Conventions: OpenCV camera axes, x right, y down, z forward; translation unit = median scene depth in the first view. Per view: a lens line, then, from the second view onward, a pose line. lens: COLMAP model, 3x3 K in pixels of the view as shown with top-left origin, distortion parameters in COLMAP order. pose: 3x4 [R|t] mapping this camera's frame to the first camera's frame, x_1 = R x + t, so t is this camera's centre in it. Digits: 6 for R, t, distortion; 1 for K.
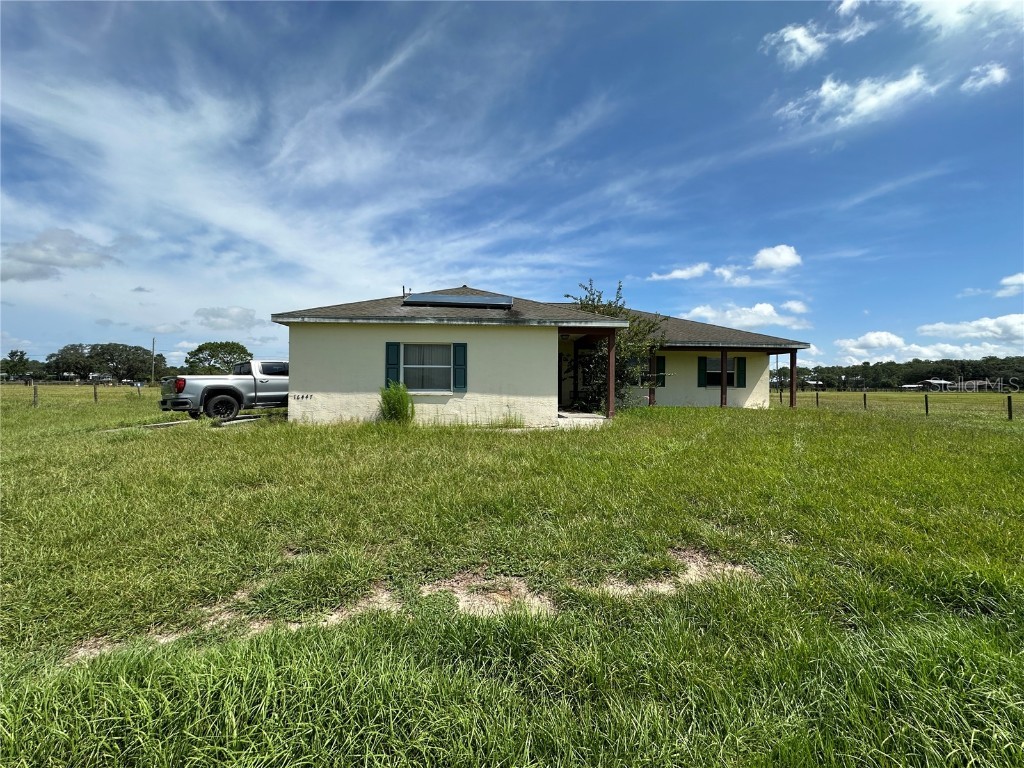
lens RADIAL K [[410.6, 0, 526.7], [0, 410.6, 374.7], [0, 0, 1]] dist [-0.000114, -0.000054]
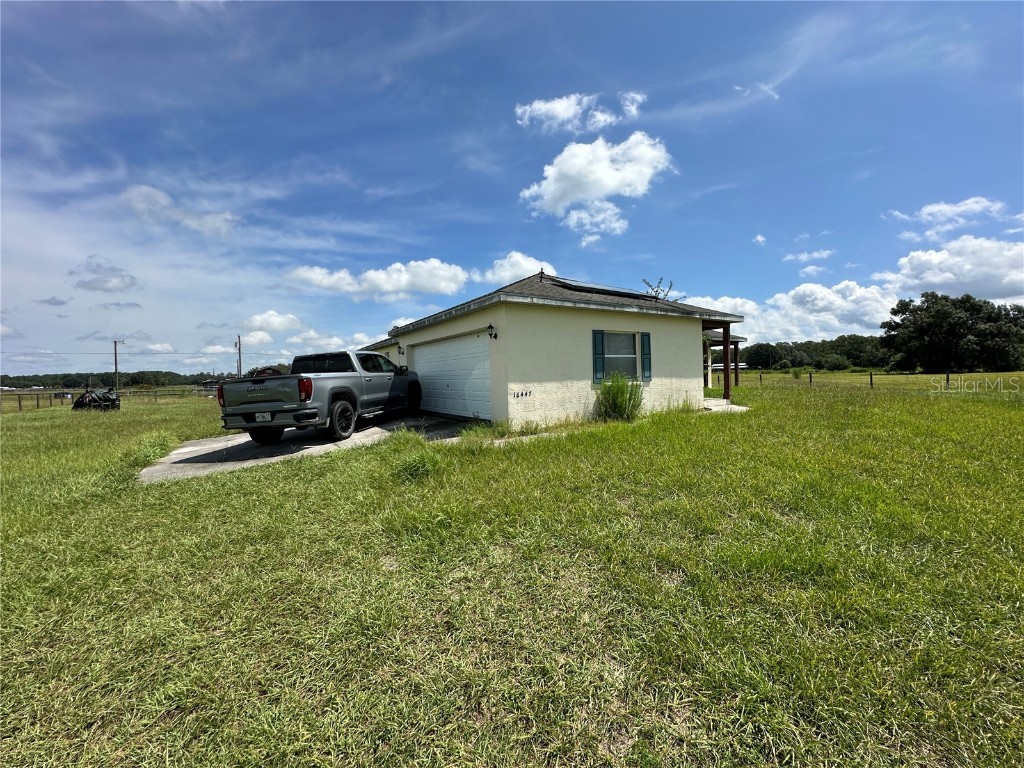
lens RADIAL K [[411.5, 0, 512.0], [0, 411.5, 384.0], [0, 0, 1]] dist [-0.002504, 0.000406]
pose [[0.846562, -0.049617, 0.529973, -0.161909], [0.009734, 0.996923, 0.077785, -0.005100], [-0.532201, -0.060691, 0.844440, 0.050399]]
